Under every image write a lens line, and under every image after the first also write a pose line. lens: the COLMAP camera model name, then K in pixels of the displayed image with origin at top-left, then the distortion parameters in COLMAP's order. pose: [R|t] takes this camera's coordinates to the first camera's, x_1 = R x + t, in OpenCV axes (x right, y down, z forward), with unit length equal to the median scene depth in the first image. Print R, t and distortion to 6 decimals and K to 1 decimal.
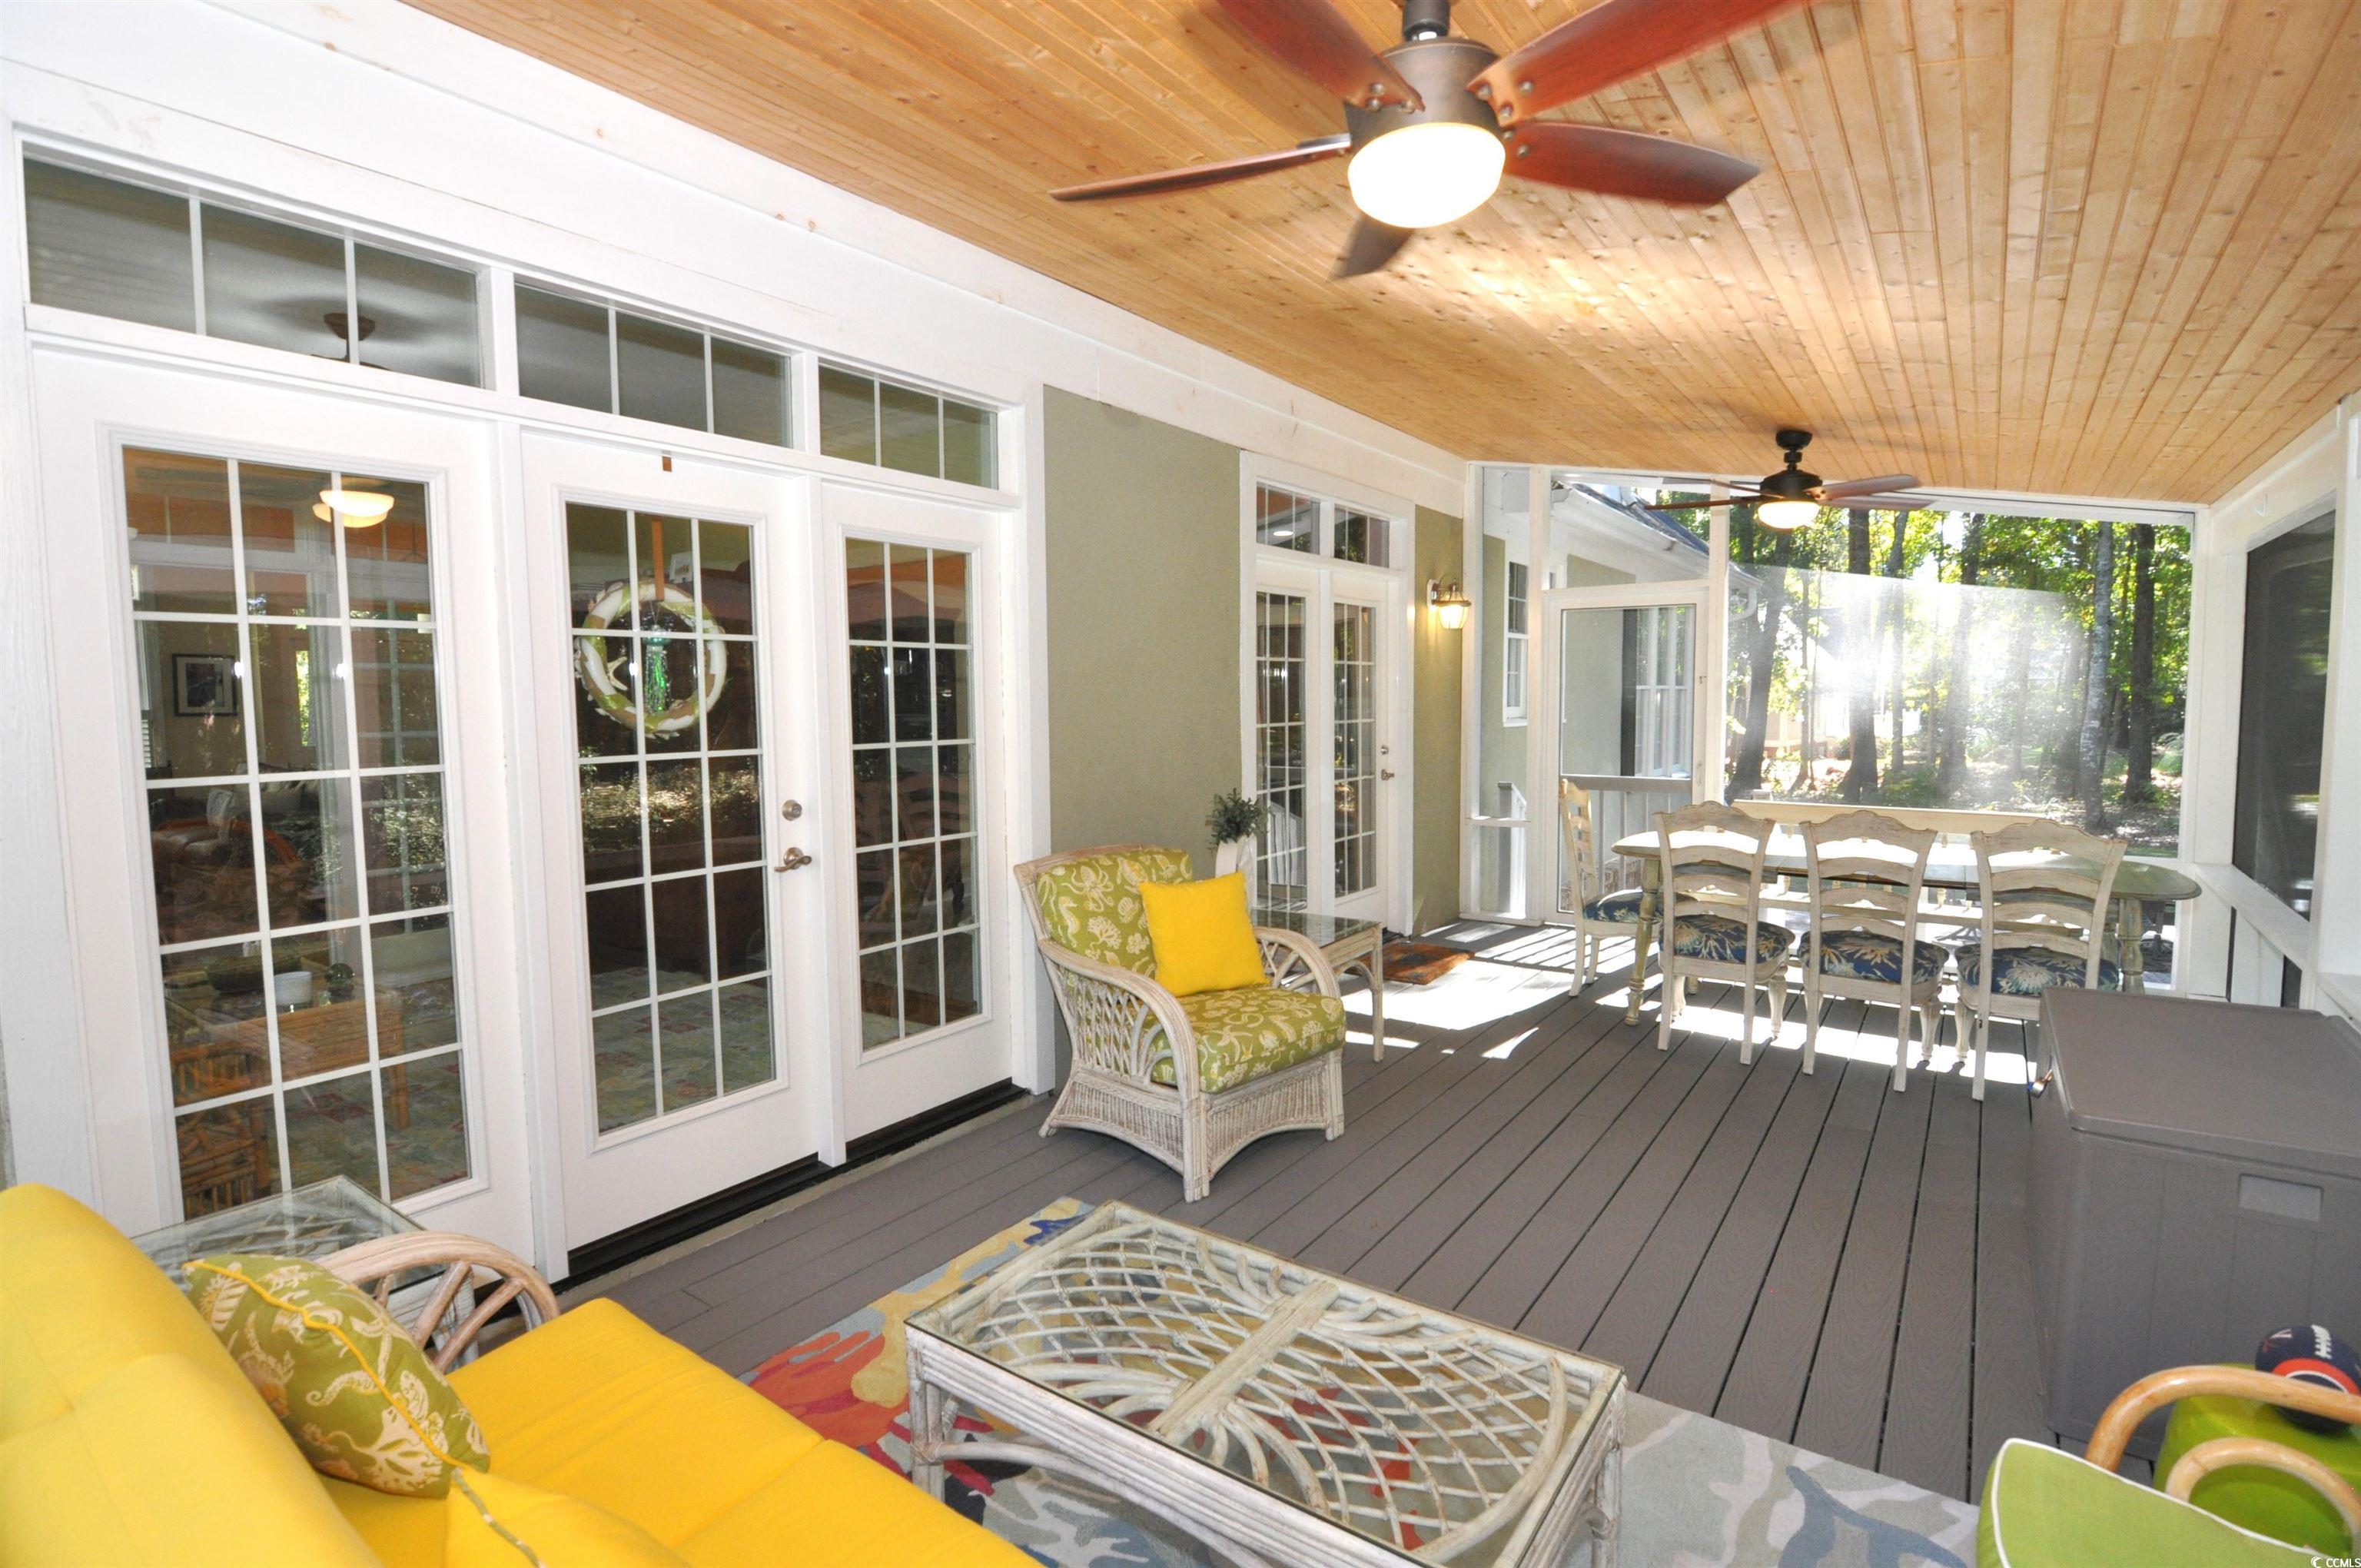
lens RADIAL K [[1132.1, 0, 1157.0], [0, 1132.1, 783.6], [0, 0, 1]] dist [0.001829, -0.015478]
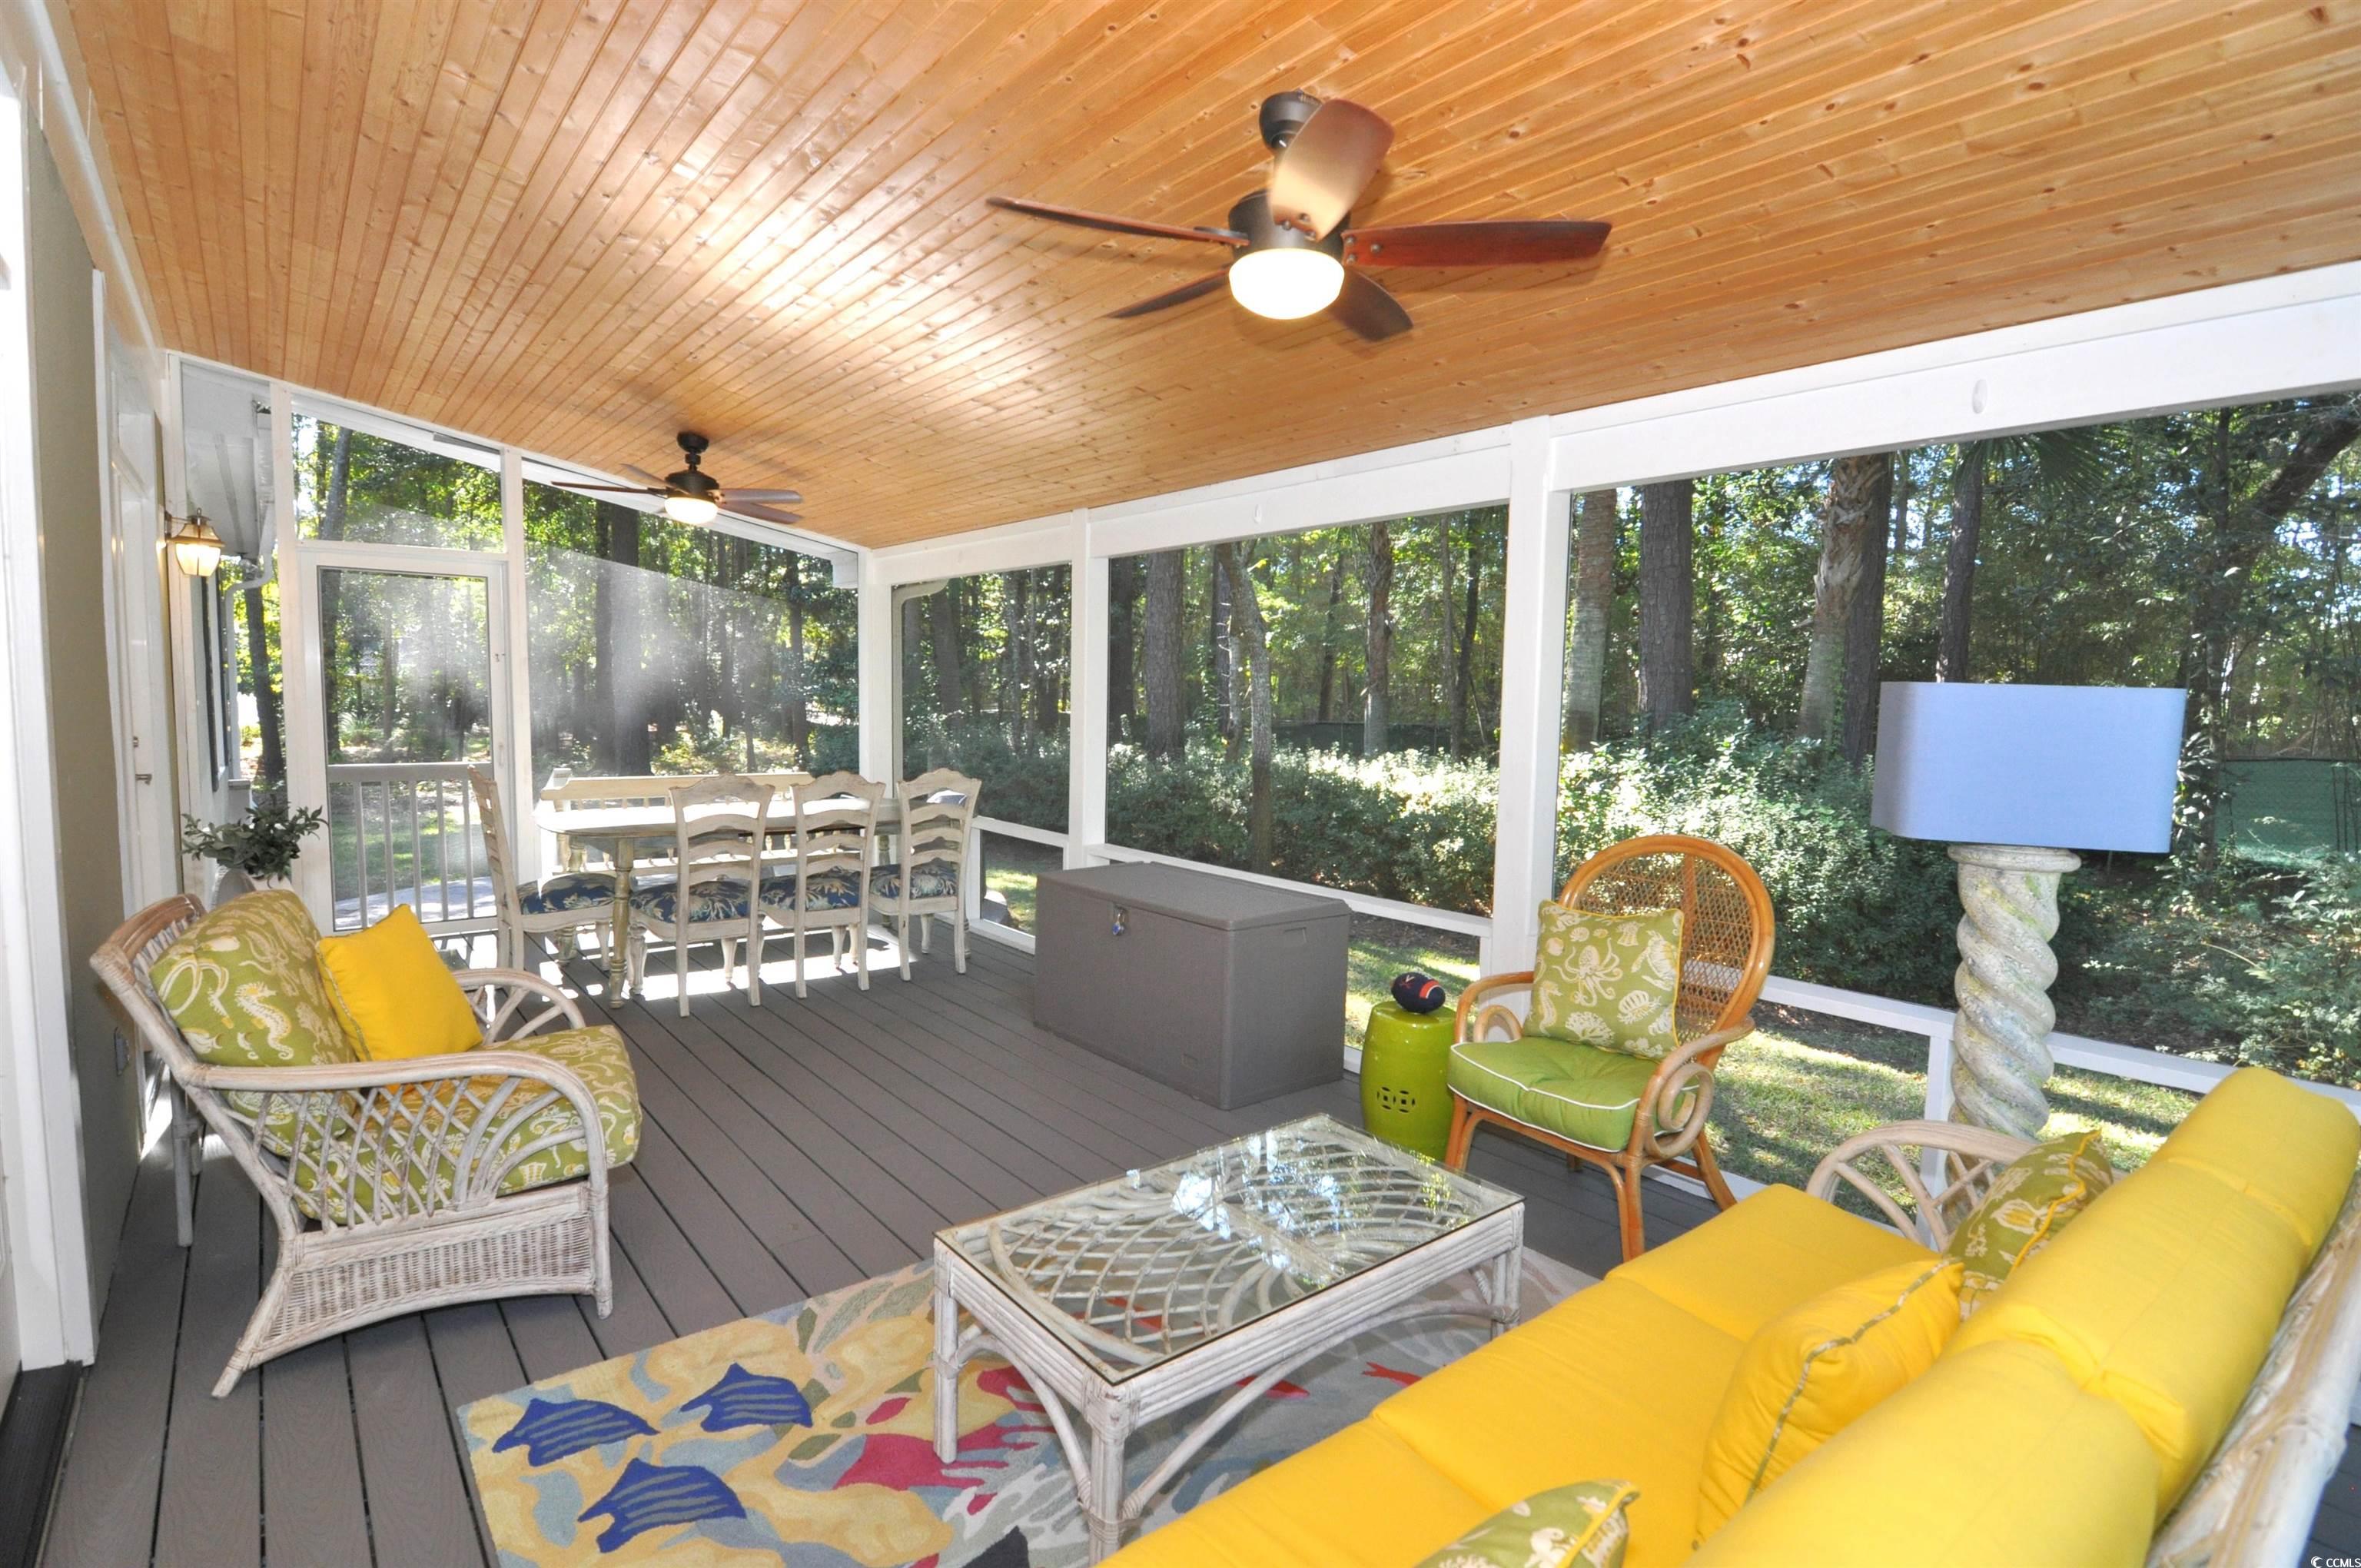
lens RADIAL K [[1132.1, 0, 1157.0], [0, 1132.1, 783.6], [0, 0, 1]] dist [0.001829, -0.015478]
pose [[0.263064, -0.065425, 0.962558, -0.431874], [0.052241, 0.997200, 0.053503, -0.010206], [-0.963363, 0.036210, 0.265745, 0.308367]]
